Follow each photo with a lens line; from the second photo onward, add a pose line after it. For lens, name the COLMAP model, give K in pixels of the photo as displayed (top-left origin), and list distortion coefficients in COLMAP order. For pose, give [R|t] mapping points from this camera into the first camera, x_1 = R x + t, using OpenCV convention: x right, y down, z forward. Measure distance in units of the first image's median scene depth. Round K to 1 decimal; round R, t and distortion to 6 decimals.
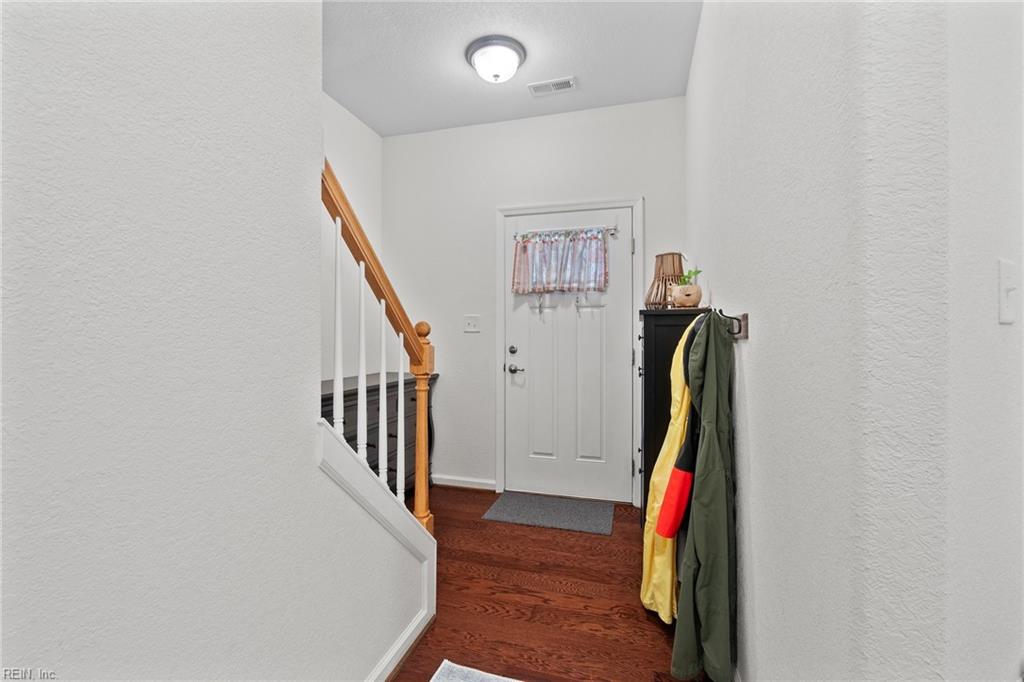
lens RADIAL K [[444.1, 0, 507.6], [0, 444.1, 336.0], [0, 0, 1]] dist [-0.006551, -0.000821]
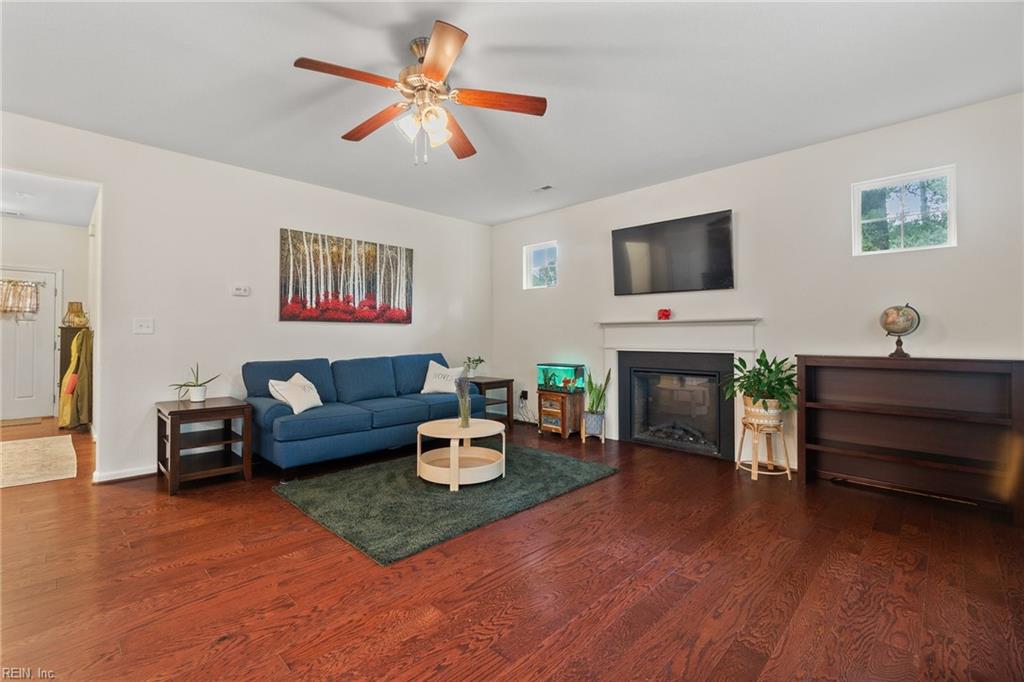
lens RADIAL K [[444.1, 0, 505.1], [0, 444.1, 331.4], [0, 0, 1]] dist [-0.006551, -0.000821]
pose [[0.475038, 0.014893, 0.879839, -0.528815], [-0.007397, 0.999889, -0.012931, -0.007114], [-0.879934, -0.000366, 0.475096, -1.826201]]
